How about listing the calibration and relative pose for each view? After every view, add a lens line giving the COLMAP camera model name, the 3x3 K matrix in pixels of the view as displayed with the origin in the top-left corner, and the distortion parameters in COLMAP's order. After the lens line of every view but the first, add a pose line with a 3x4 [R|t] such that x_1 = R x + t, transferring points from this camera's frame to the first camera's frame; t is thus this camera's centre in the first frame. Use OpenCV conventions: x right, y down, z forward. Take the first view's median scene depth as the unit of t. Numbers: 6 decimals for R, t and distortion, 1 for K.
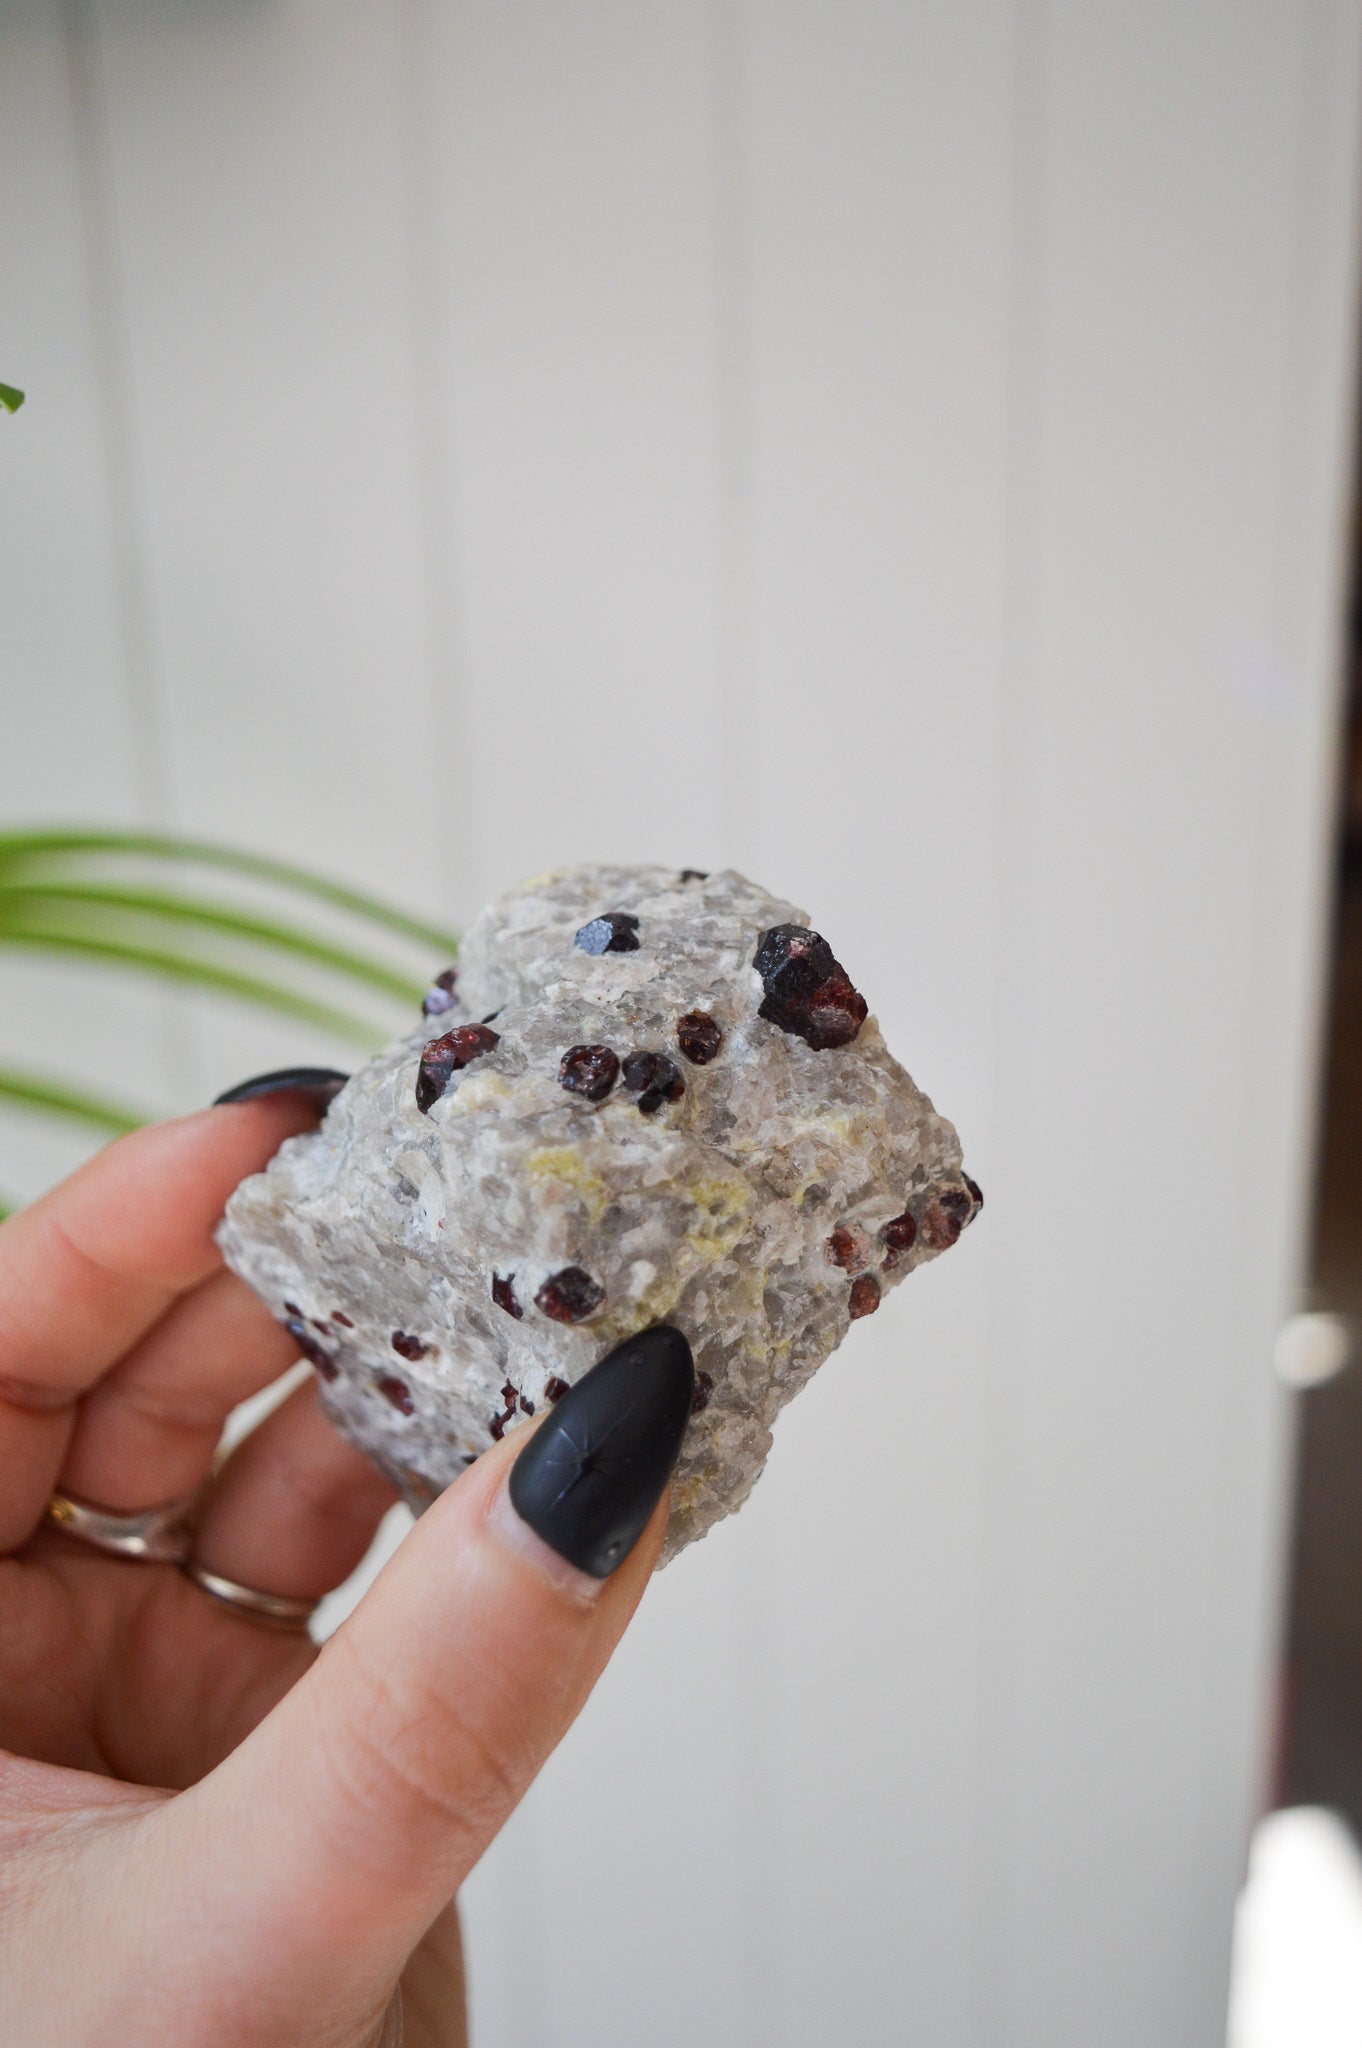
lens RADIAL K [[2124.7, 0, 669.0], [0, 2124.7, 1023.1], [0, 0, 1]] dist [-0.007477, 0.000000]
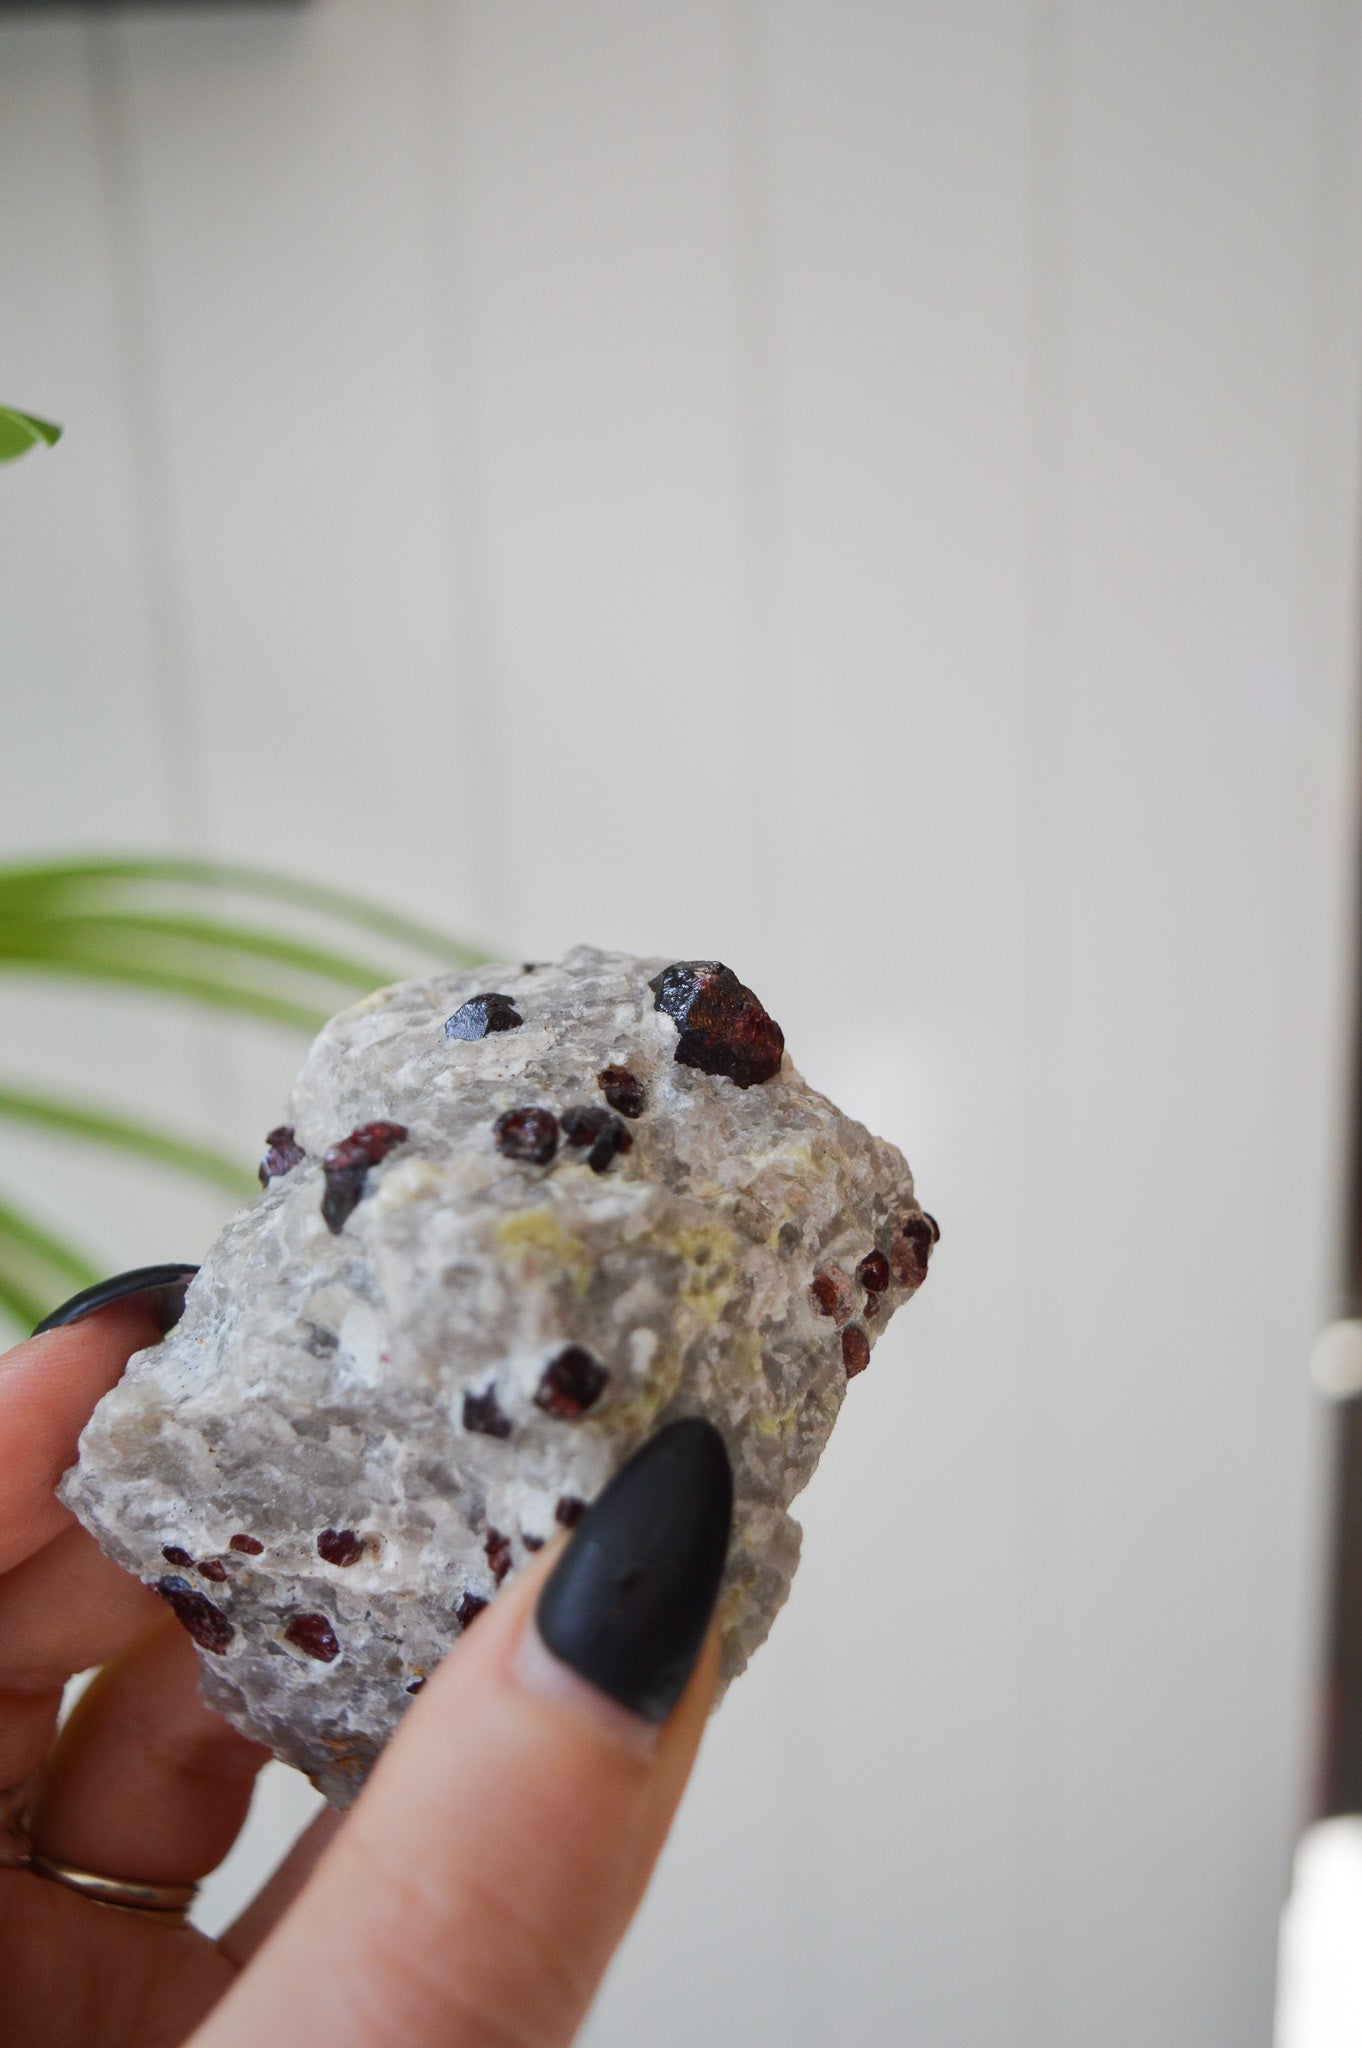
lens RADIAL K [[2119.1, 0, 674.0], [0, 2119.1, 1031.2], [0, 0, 1]] dist [-0.021964, 0.000000]
pose [[0.950818, -0.179134, 0.252700, -0.182502], [0.225024, 0.960092, -0.166095, 0.132578], [-0.212862, 0.214790, 0.953182, 0.144204]]
